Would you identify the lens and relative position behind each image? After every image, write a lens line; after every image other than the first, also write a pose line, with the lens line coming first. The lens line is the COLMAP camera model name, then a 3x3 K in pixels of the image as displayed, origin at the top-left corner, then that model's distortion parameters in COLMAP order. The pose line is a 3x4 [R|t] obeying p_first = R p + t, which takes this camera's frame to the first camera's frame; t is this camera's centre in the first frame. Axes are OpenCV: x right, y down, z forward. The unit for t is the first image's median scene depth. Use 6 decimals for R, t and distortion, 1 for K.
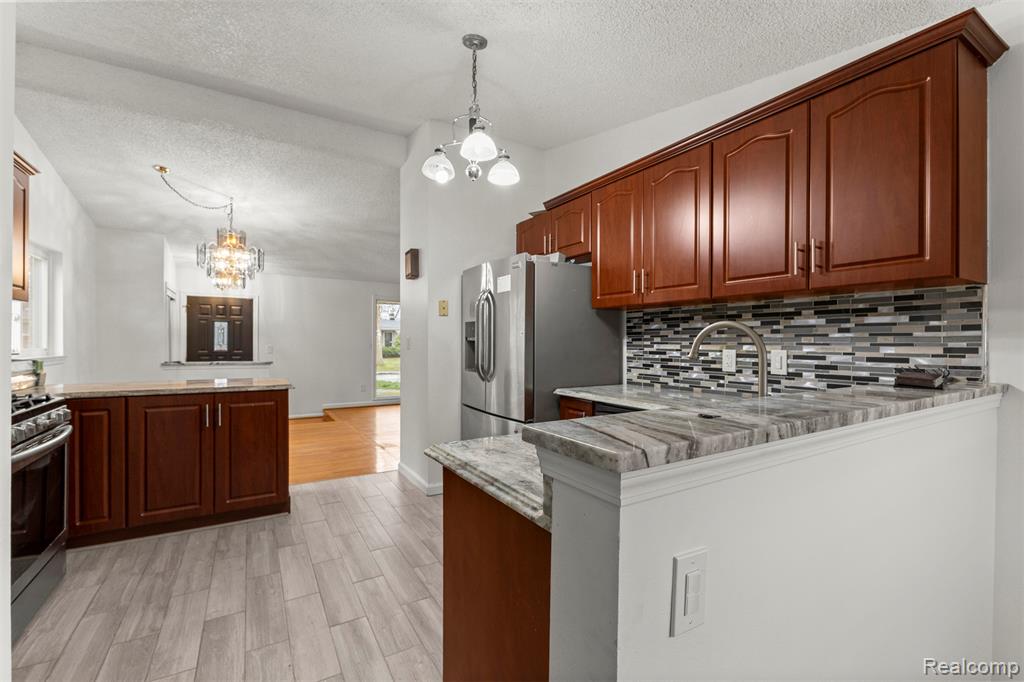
lens RADIAL K [[444.6, 0, 505.1], [0, 444.6, 344.3], [0, 0, 1]] dist [0.013691, -0.002772]
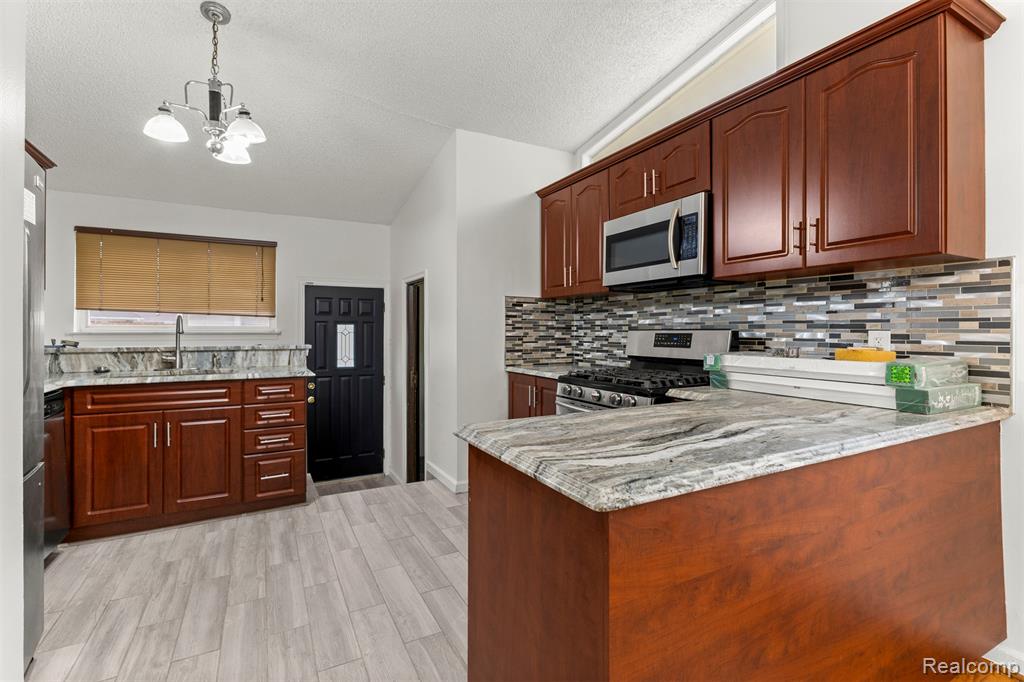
lens RADIAL K [[470.3, 0, 510.9], [0, 470.3, 331.6], [0, 0, 1]] dist [-0.004110, -0.000100]
pose [[-0.999392, -0.007609, 0.034032, -0.554936], [-0.007272, 0.999924, 0.010004, -0.004977], [-0.034105, 0.009751, -0.999371, 1.489735]]
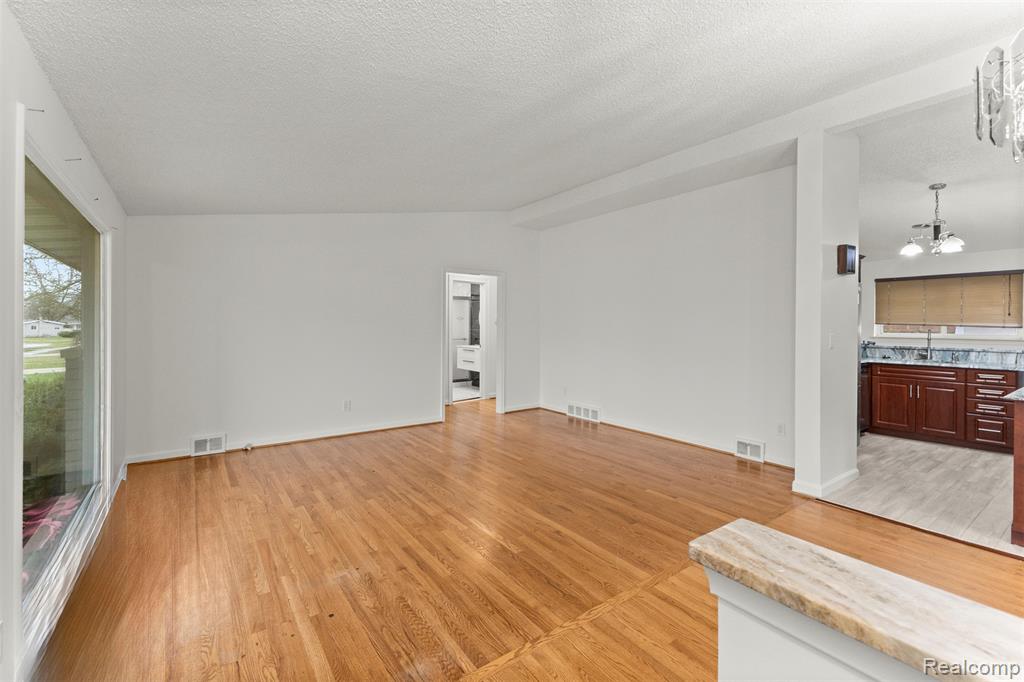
lens RADIAL K [[444.6, 0, 520.1], [0, 444.6, 324.0], [0, 0, 1]] dist [0.013691, -0.002772]
pose [[-0.108389, -0.007928, 0.994077, -1.393833], [-0.000416, 0.999968, 0.007930, -0.061491], [-0.994109, 0.000445, -0.108389, 2.294790]]
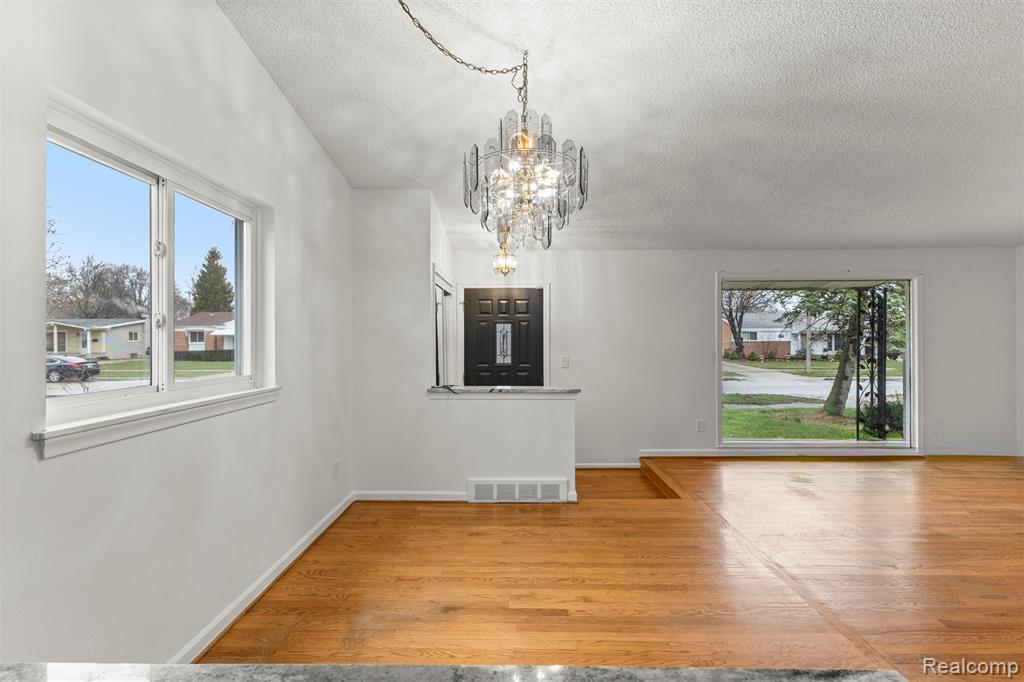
lens RADIAL K [[444.6, 0, 514.4], [0, 444.6, 340.1], [0, 0, 1]] dist [0.013691, -0.002772]
pose [[0.859249, -0.009043, -0.511478, -0.635369], [0.004812, 0.999942, -0.009595, -0.040855], [0.511535, 0.005783, 0.859243, 0.981104]]
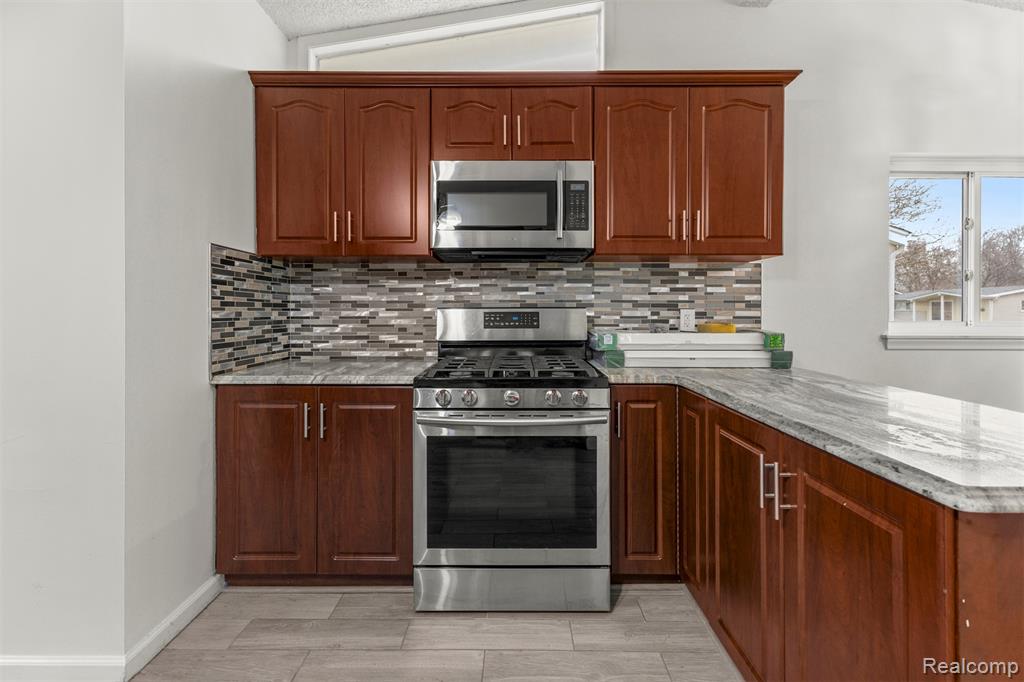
lens RADIAL K [[444.6, 0, 510.6], [0, 444.6, 313.3], [0, 0, 1]] dist [0.013691, -0.002772]
pose [[-0.505590, -0.003742, -0.862766, -0.182543], [-0.010218, 0.999946, 0.001651, 0.006145], [0.862714, 0.009650, -0.505601, 0.939983]]
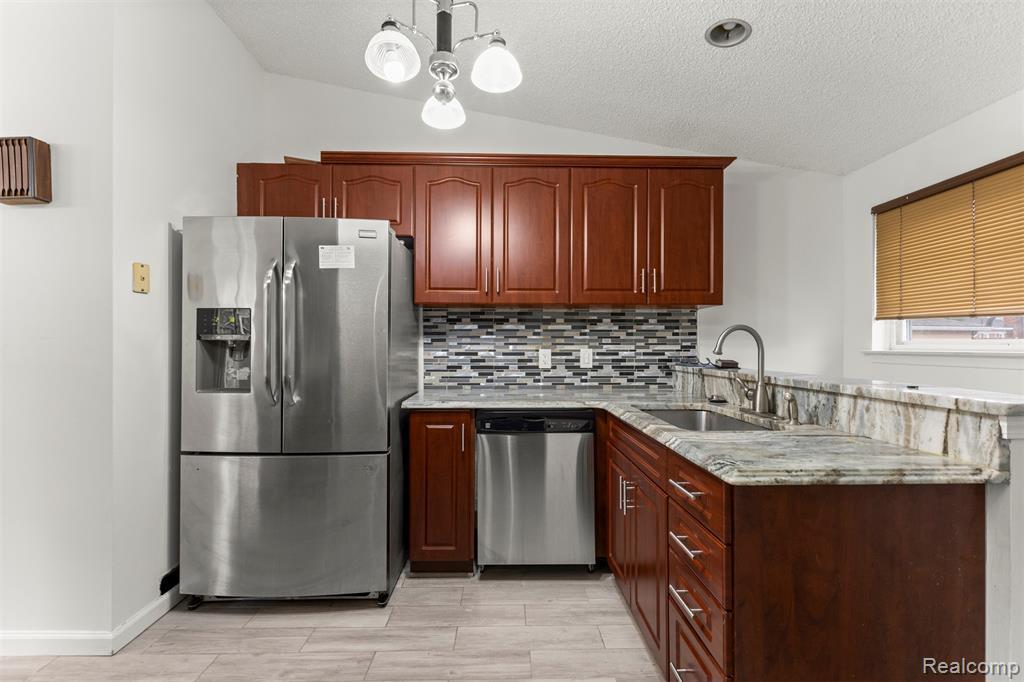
lens RADIAL K [[444.6, 0, 508.7], [0, 444.6, 345.5], [0, 0, 1]] dist [0.013691, -0.002772]
pose [[0.482842, -0.005510, 0.875690, -0.465786], [0.007242, 0.999971, 0.002299, -0.000878], [-0.875678, 0.005232, 0.482868, 0.438555]]
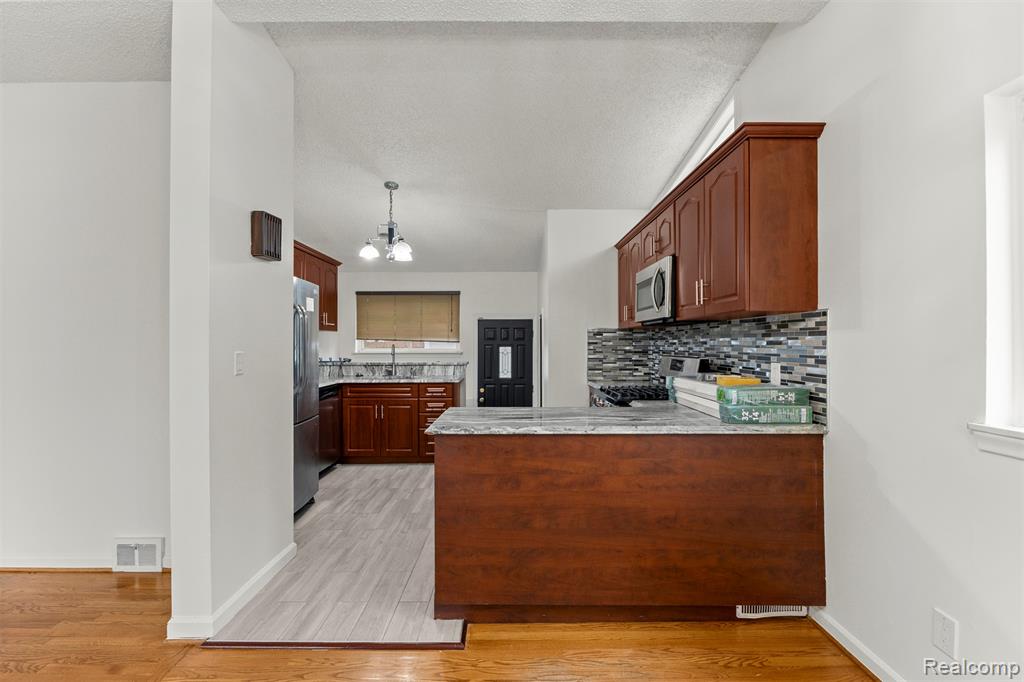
lens RADIAL K [[457.9, 0, 509.2], [0, 457.9, 342.8], [0, 0, 1]] dist [-0.005194, -0.001358]
pose [[-0.862816, -0.004477, 0.505498, -1.056463], [-0.000425, 0.999967, 0.008130, -0.045962], [-0.505517, 0.006800, -0.862790, 1.759755]]
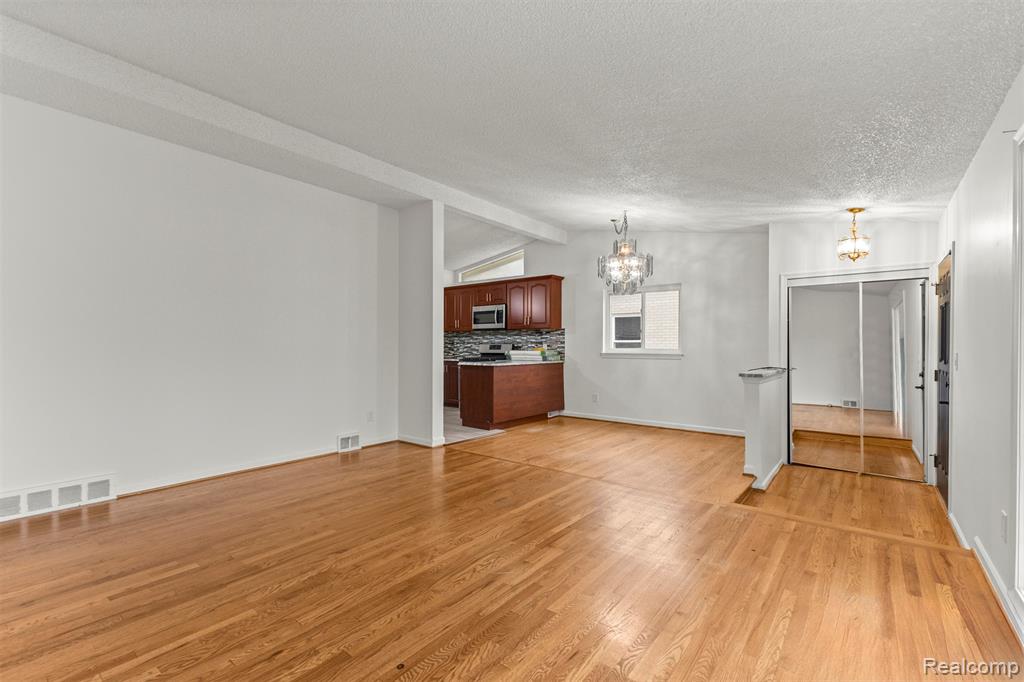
lens RADIAL K [[451.4, 0, 505.8], [0, 451.4, 343.0], [0, 0, 1]] dist [0.011344, -0.001623]
pose [[-0.935892, -0.011295, -0.352107, 0.067392], [-0.011146, 0.999935, -0.002449, -0.000173], [0.352112, 0.001632, -0.935956, 3.151781]]
